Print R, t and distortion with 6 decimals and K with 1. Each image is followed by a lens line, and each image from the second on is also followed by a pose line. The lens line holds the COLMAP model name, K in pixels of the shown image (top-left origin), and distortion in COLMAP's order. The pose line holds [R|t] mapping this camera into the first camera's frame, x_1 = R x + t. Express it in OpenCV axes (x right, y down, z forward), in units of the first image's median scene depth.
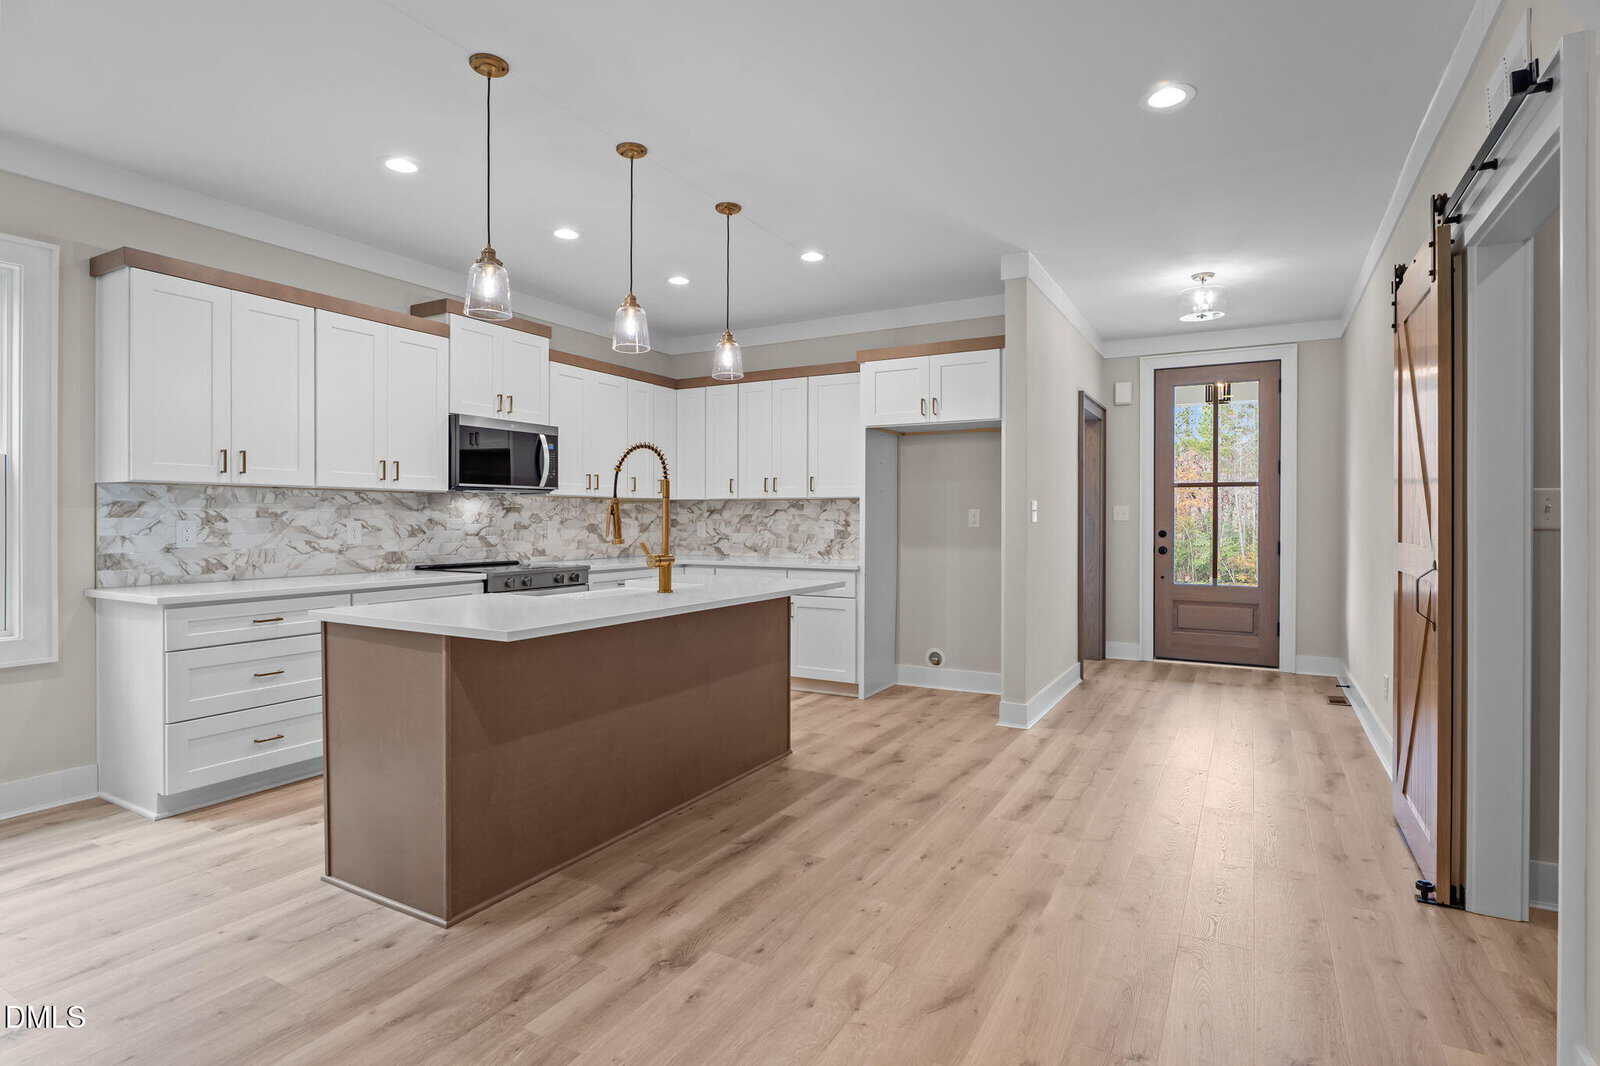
lens RADIAL K [[811.6, 0, 801.8], [0, 811.6, 520.1], [0, 0, 1]] dist [-0.004512, 0.000285]
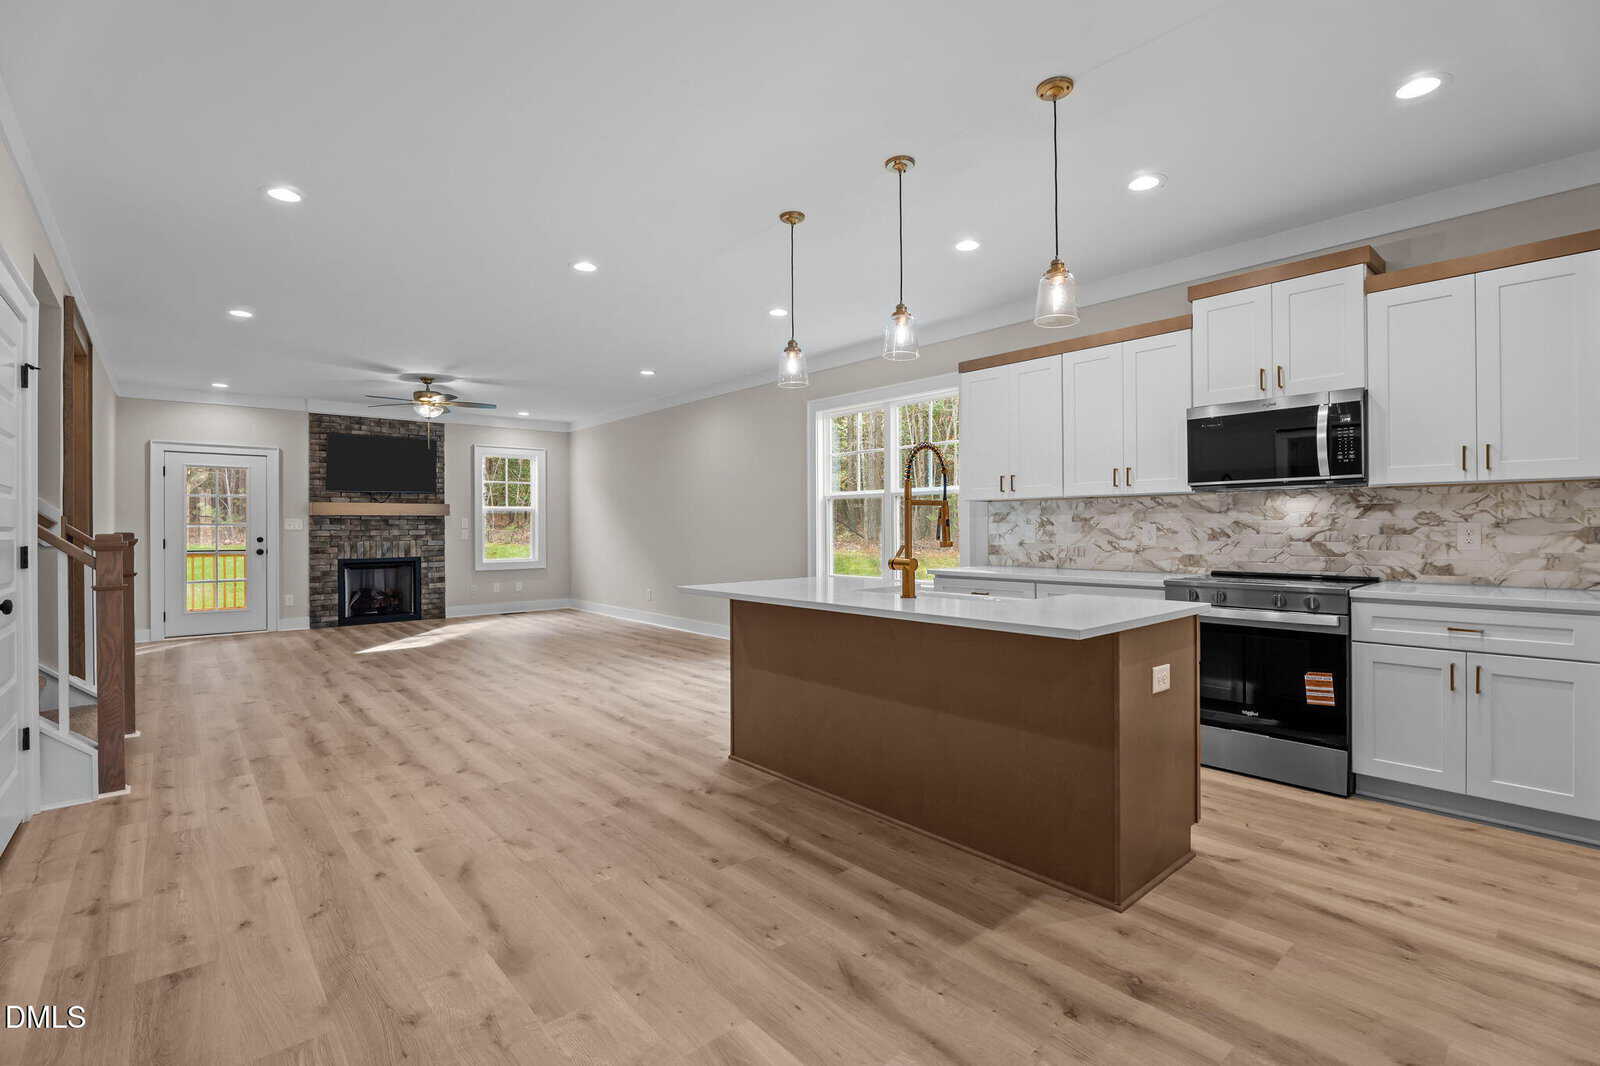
lens RADIAL K [[726.7, 0, 798.6], [0, 726.7, 527.6], [0, 0, 1]] dist [-0.012439, 0.000102]
pose [[-0.340249, 0.000216, -0.940335, 0.493920], [0.003357, 0.999994, -0.000985, 0.004929], [0.940329, -0.003492, -0.340248, 0.842480]]
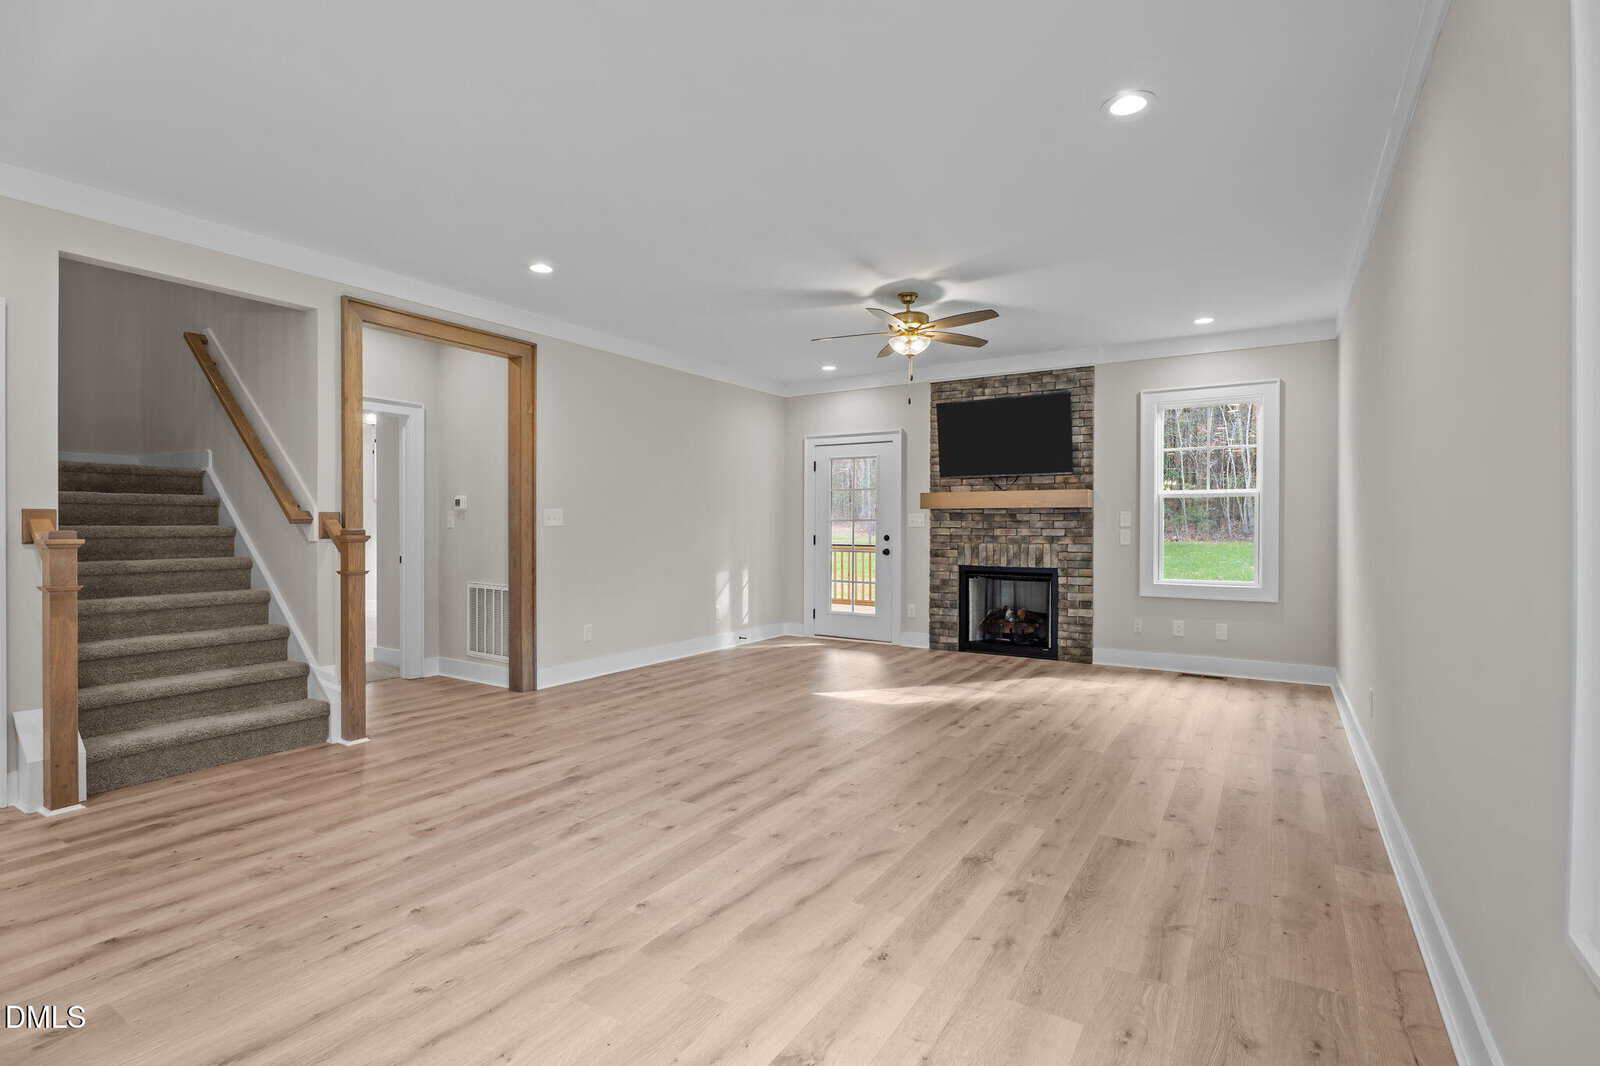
lens RADIAL K [[744.7, 0, 800.0], [0, 744.7, 533.0], [0, 0, 1]] dist [-0.019324, -0.000022]
pose [[-0.998779, -0.006440, 0.048975, -0.626042], [-0.005925, 0.999926, 0.010653, 0.001718], [-0.049040, 0.010350, -0.998743, 0.595639]]
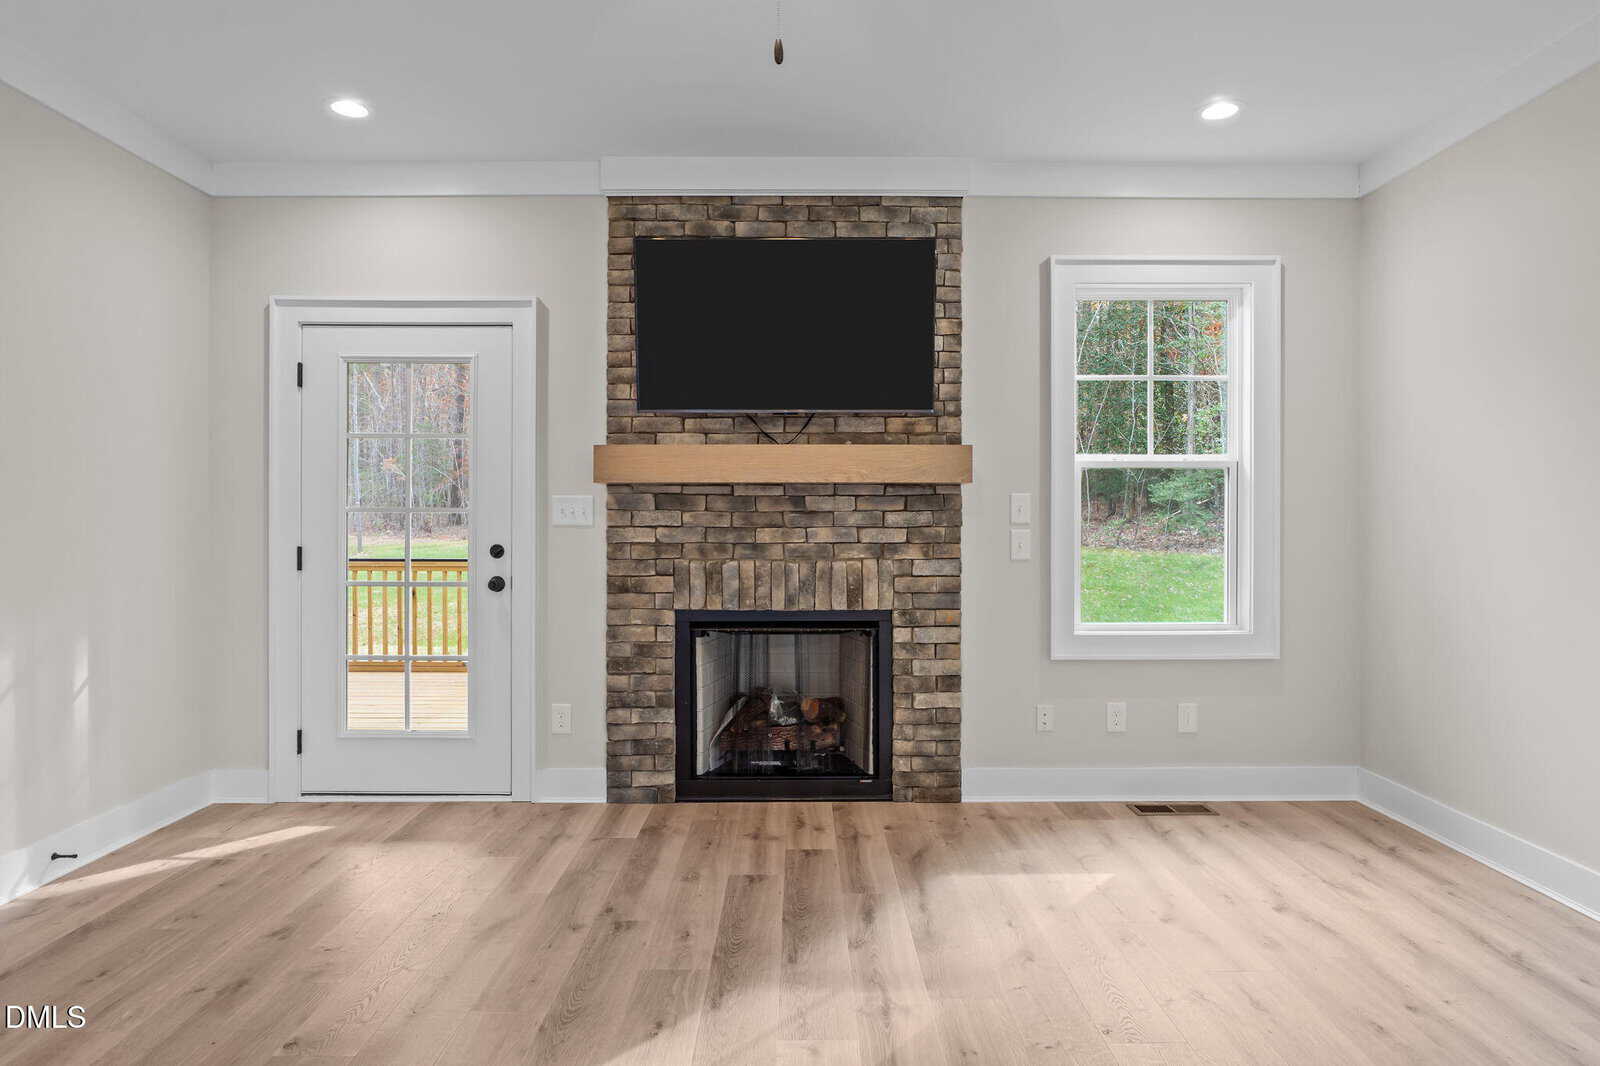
lens RADIAL K [[871.8, 0, 800.0], [0, 871.8, 533.0], [0, 0, 1]] dist [-0.015995, 0.001030]
pose [[-0.866661, -0.003291, -0.498887, -0.576748], [-0.003676, 0.999993, -0.000210, 0.010920], [0.498884, 0.001652, -0.866667, -0.189095]]
